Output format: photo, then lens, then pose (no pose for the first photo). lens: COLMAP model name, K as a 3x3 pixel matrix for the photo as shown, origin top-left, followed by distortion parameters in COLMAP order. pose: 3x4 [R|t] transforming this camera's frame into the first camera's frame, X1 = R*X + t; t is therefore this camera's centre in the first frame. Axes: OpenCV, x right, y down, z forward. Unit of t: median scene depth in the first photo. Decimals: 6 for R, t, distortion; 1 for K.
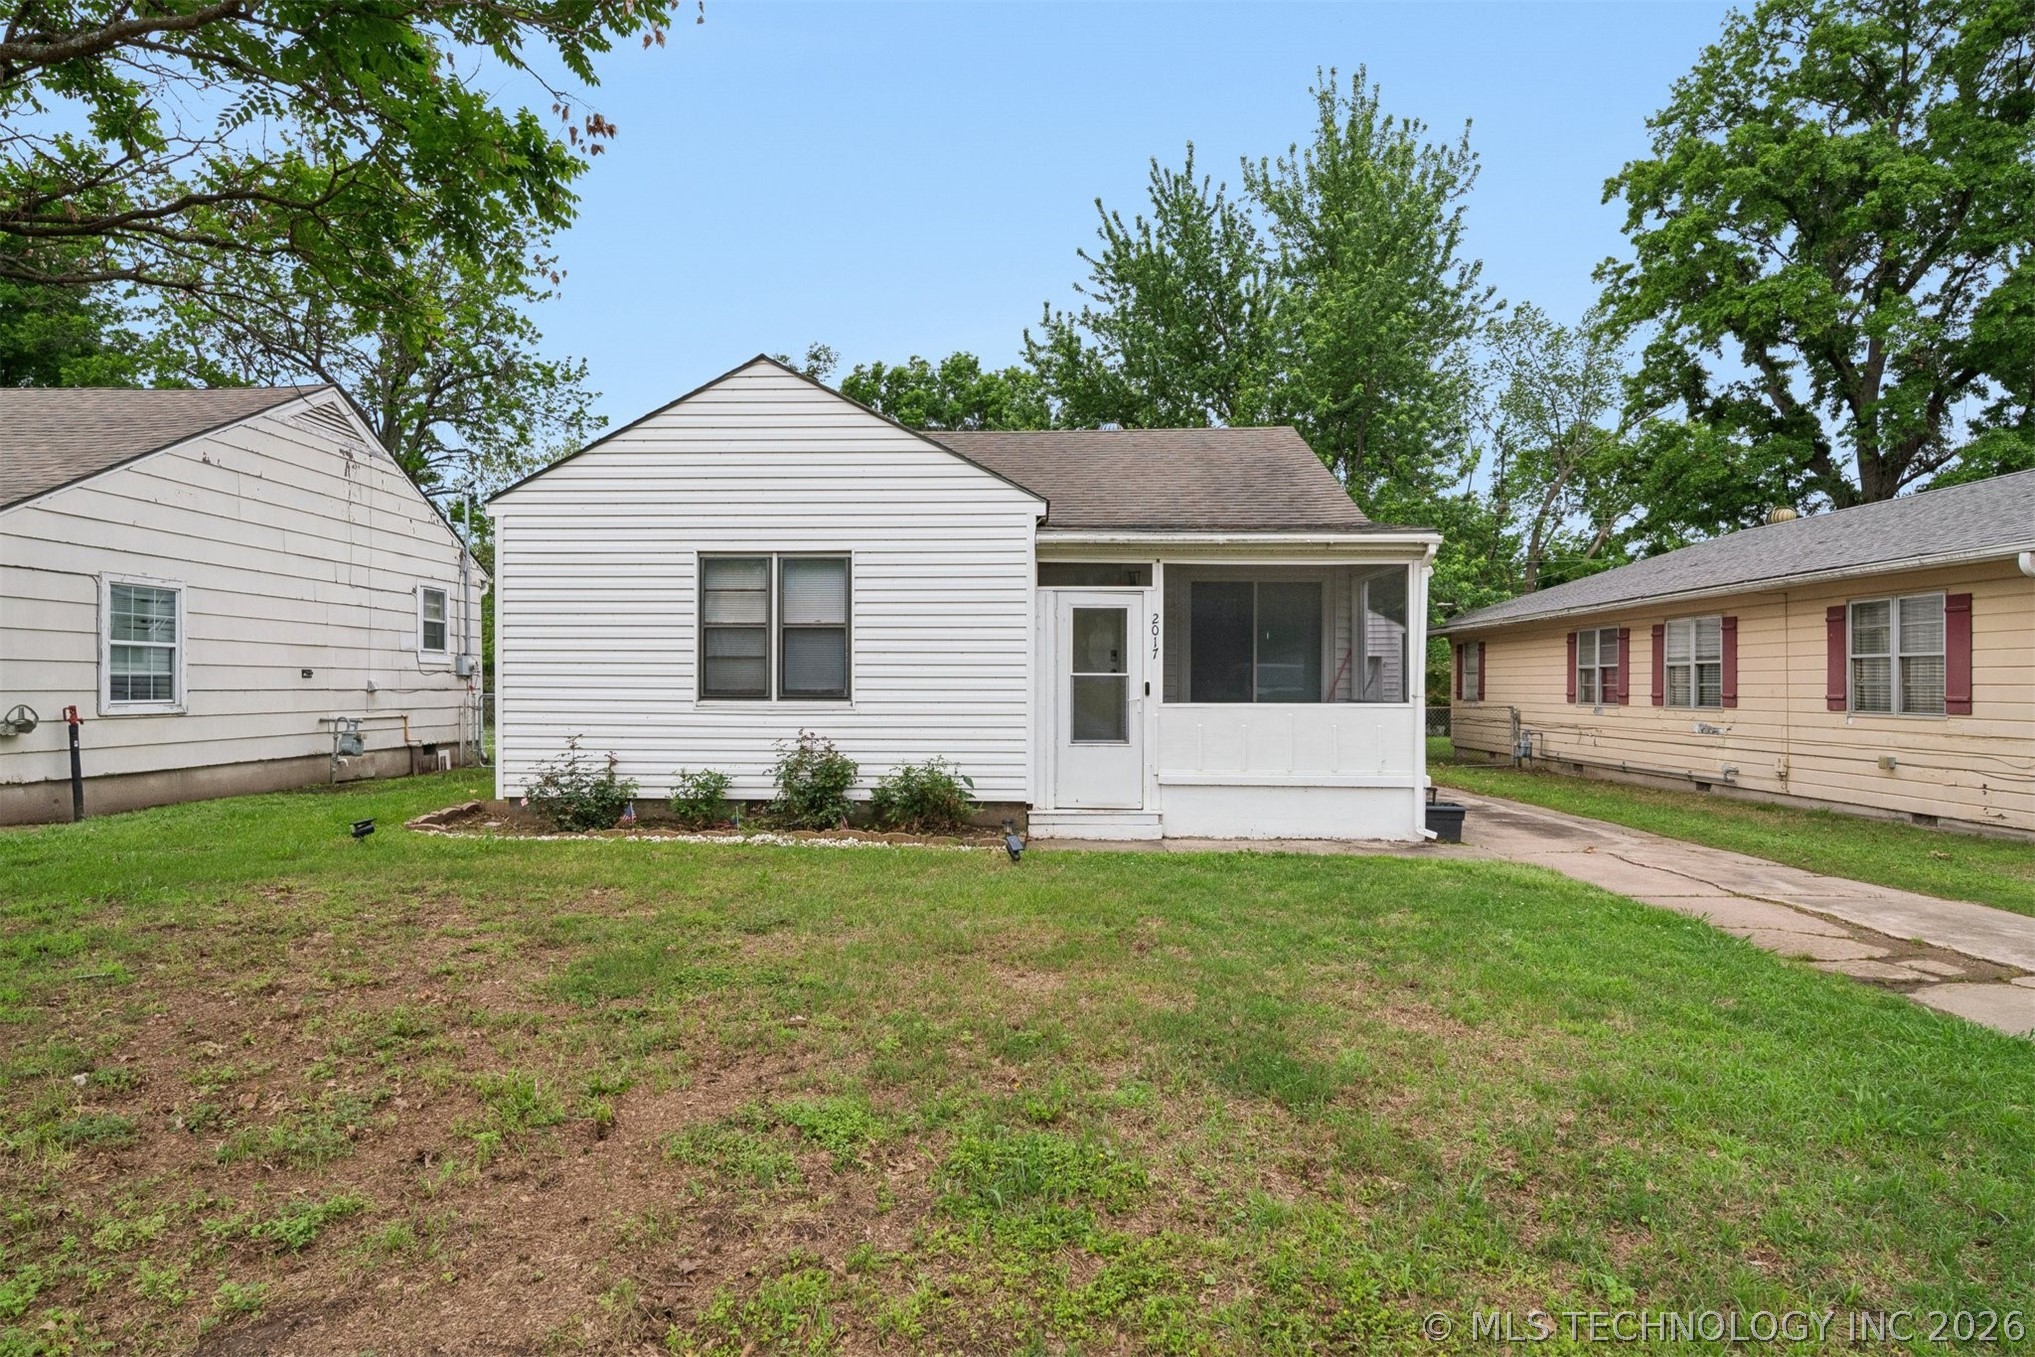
lens RADIAL K [[1085.6, 0, 1015.1], [0, 1085.6, 688.1], [0, 0, 1]] dist [-0.005337, -0.001225]
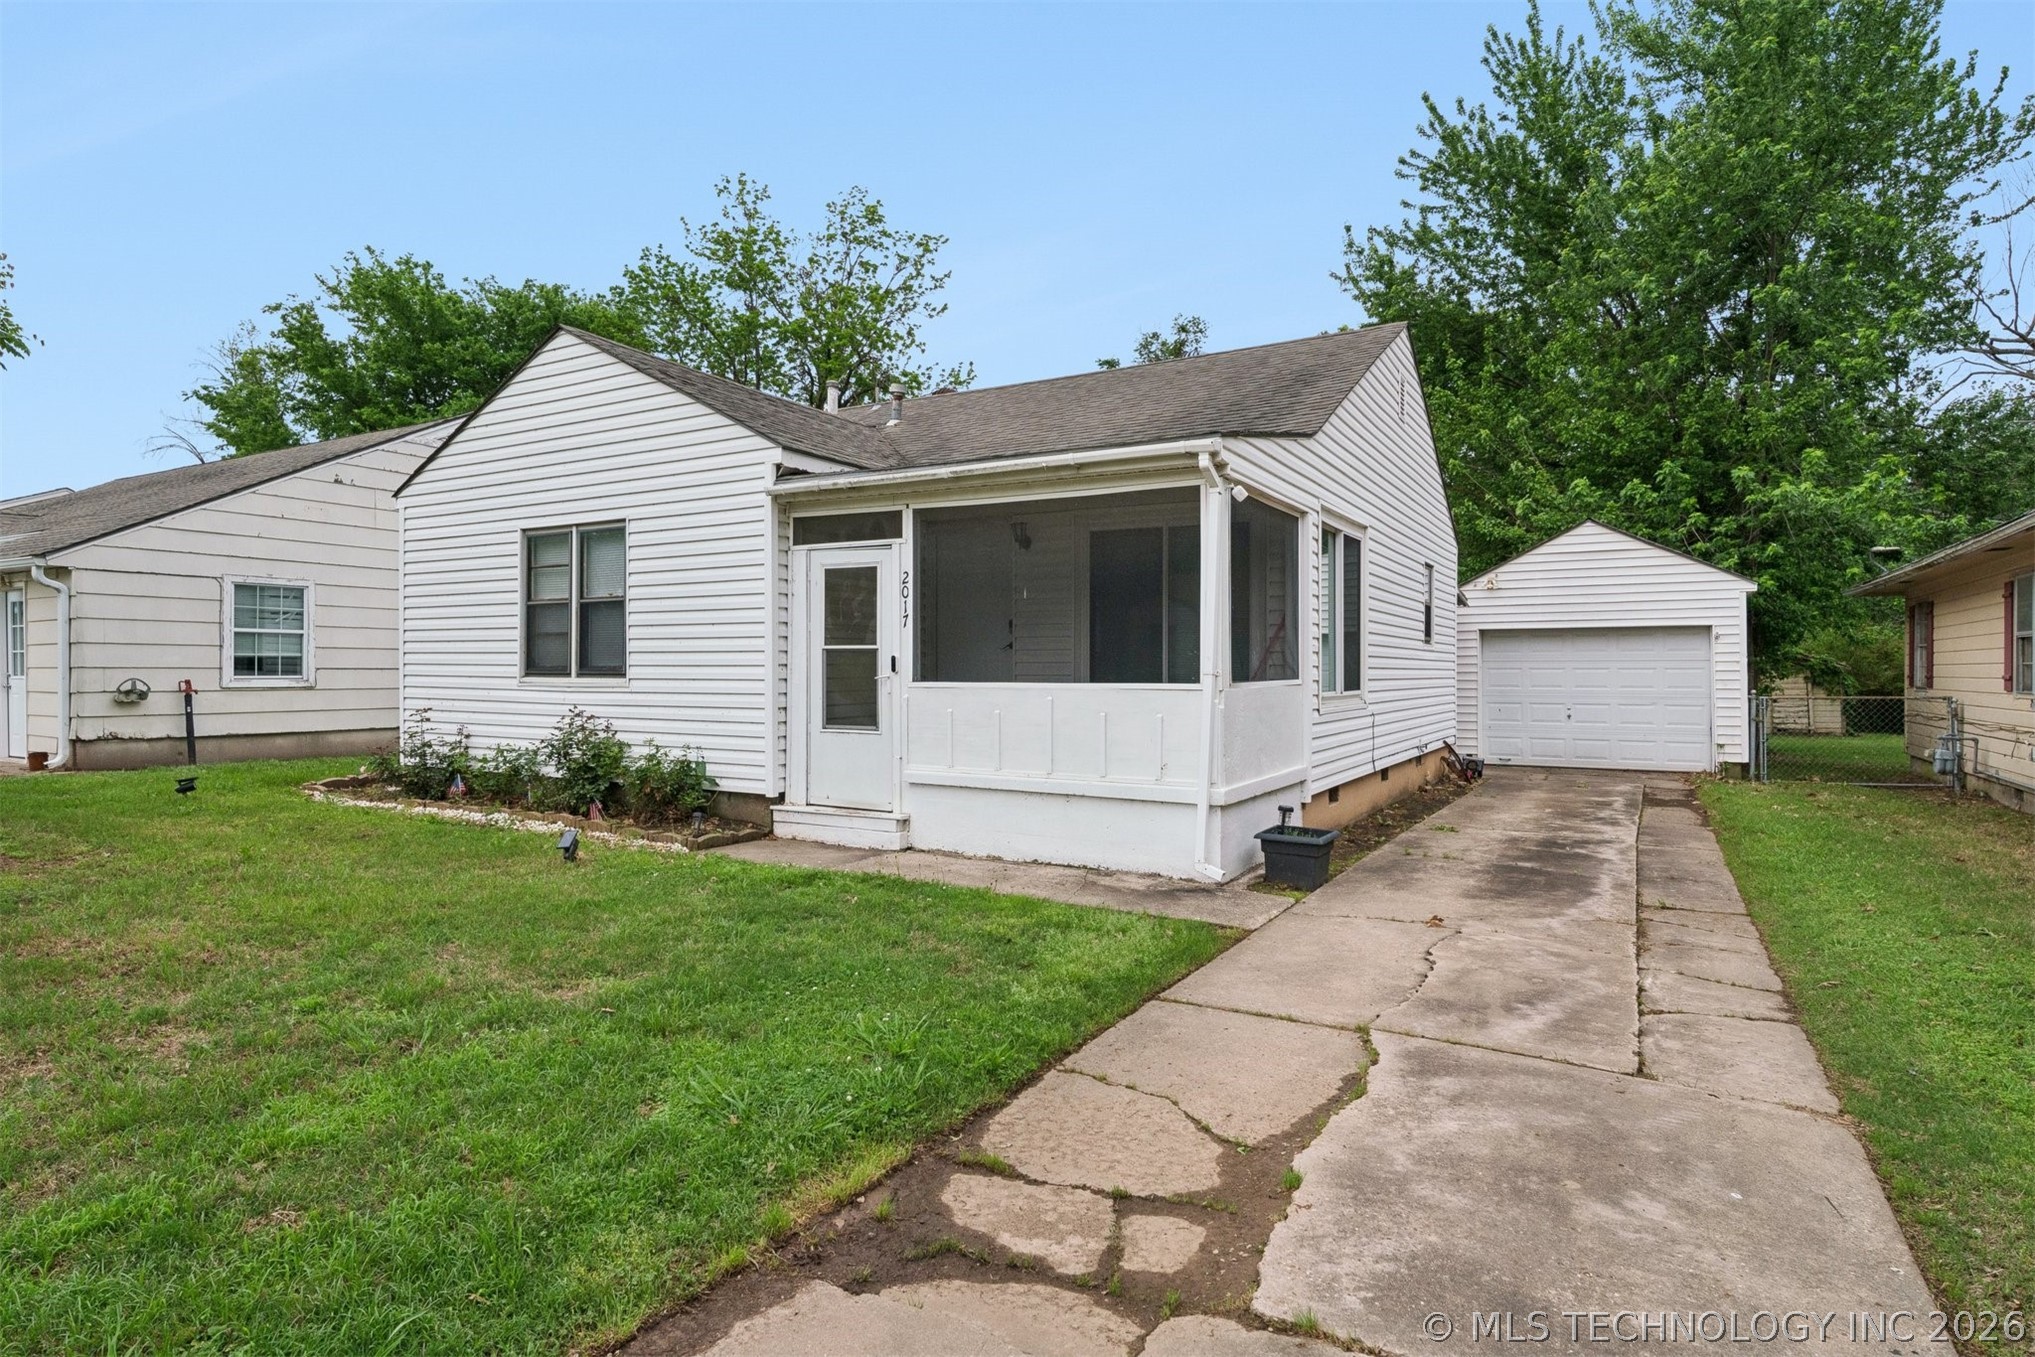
lens RADIAL K [[1085.6, 0, 1017.0], [0, 1085.6, 670.3], [0, 0, 1]] dist [-0.005337, -0.001225]
pose [[0.882561, 0.000109, -0.470198, 0.585905], [-0.001600, 0.999995, -0.002772, 0.007299], [0.470195, 0.003198, 0.882557, 0.324828]]
